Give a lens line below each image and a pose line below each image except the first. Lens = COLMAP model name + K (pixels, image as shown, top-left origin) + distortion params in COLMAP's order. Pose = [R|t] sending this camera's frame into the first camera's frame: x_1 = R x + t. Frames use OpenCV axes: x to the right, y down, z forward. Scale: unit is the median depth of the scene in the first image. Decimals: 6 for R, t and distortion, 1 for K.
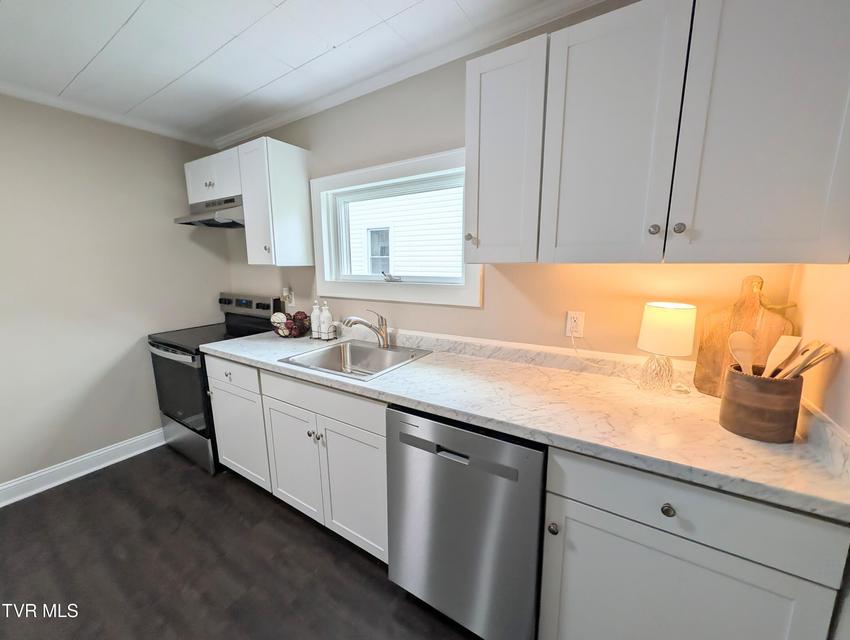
lens RADIAL K [[327.0, 0, 426.4], [0, 327.0, 319.5], [0, 0, 1]] dist [0.001045, 0.000315]
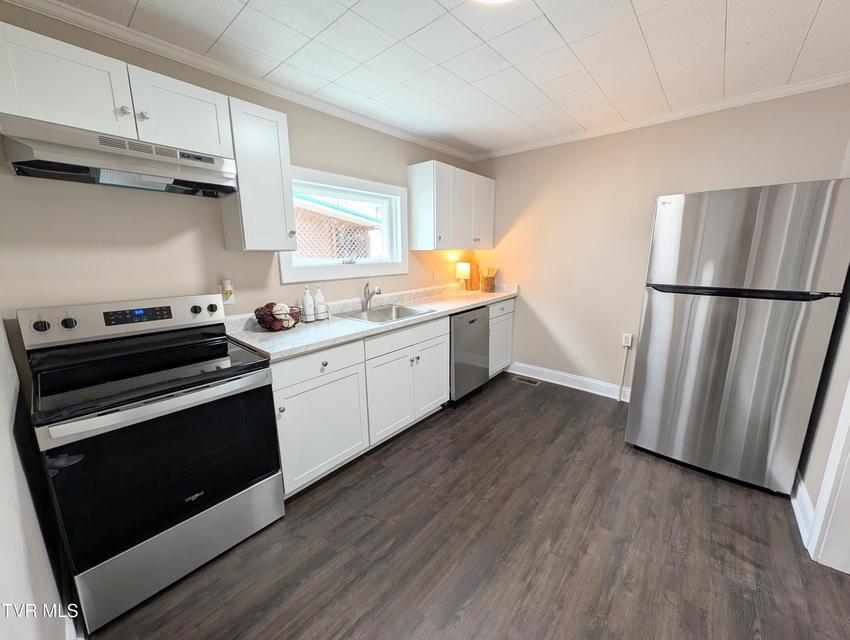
lens RADIAL K [[327.0, 0, 426.4], [0, 327.0, 319.5], [0, 0, 1]] dist [0.001045, 0.000315]
pose [[0.149954, -0.195705, 0.969130, -1.653442], [0.178047, 0.969534, 0.168238, -0.075827], [-0.972529, 0.147323, 0.180230, 0.583448]]
